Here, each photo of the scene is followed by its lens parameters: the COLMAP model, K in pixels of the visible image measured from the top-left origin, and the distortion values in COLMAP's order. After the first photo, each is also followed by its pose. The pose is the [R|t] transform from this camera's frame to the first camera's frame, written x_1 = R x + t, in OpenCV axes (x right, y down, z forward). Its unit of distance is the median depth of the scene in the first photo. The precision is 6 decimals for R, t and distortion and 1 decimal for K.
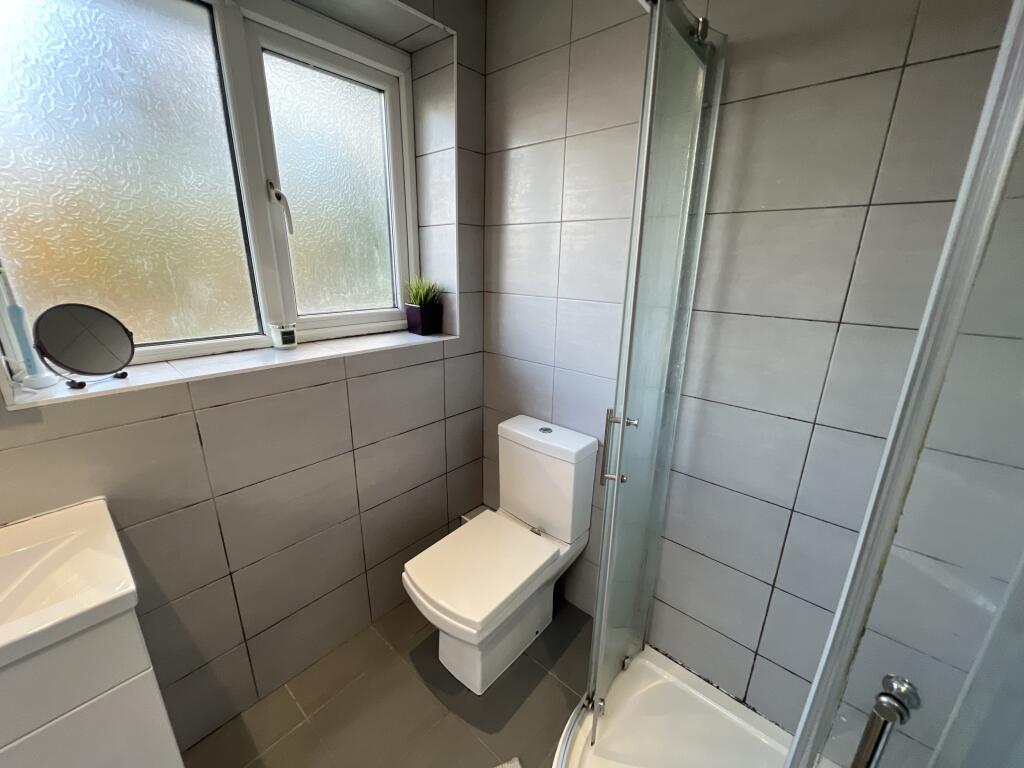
lens RADIAL K [[409.2, 0, 517.1], [0, 409.2, 382.2], [0, 0, 1]] dist [-0.003044, 0.000170]
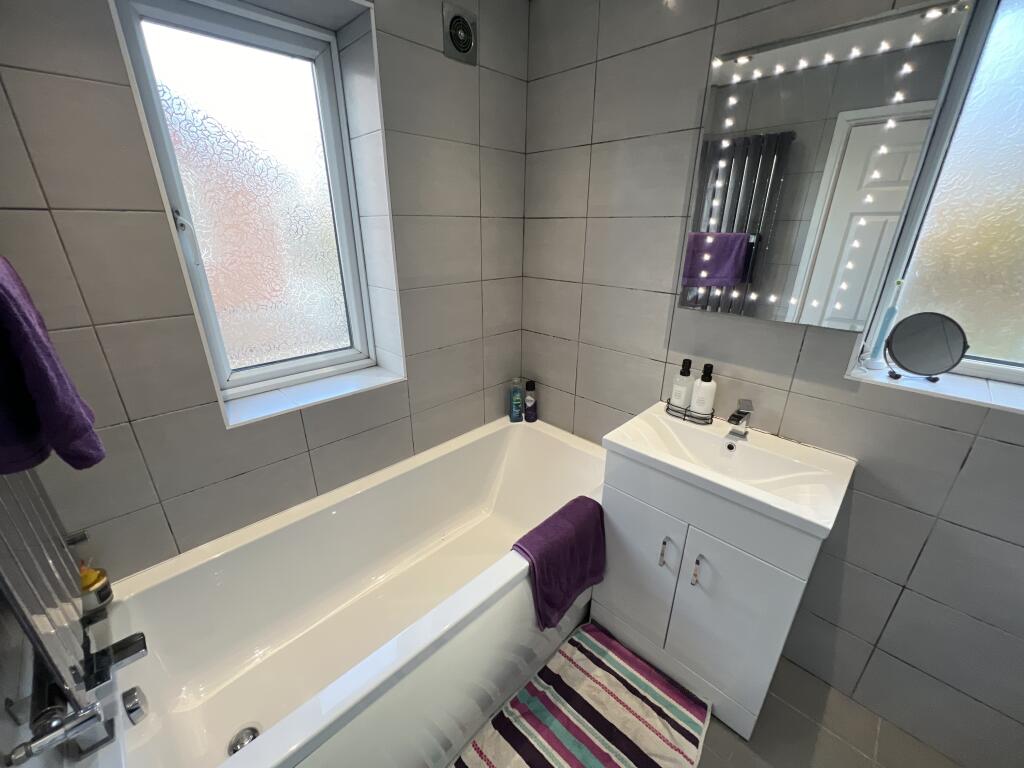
lens RADIAL K [[409.2, 0, 516.9], [0, 409.2, 388.5], [0, 0, 1]] dist [-0.003044, 0.000170]
pose [[-0.066327, 0.352407, -0.933494, 0.185703], [-0.296081, 0.886465, 0.355690, -0.062049], [0.952857, 0.299982, 0.045544, -0.153669]]
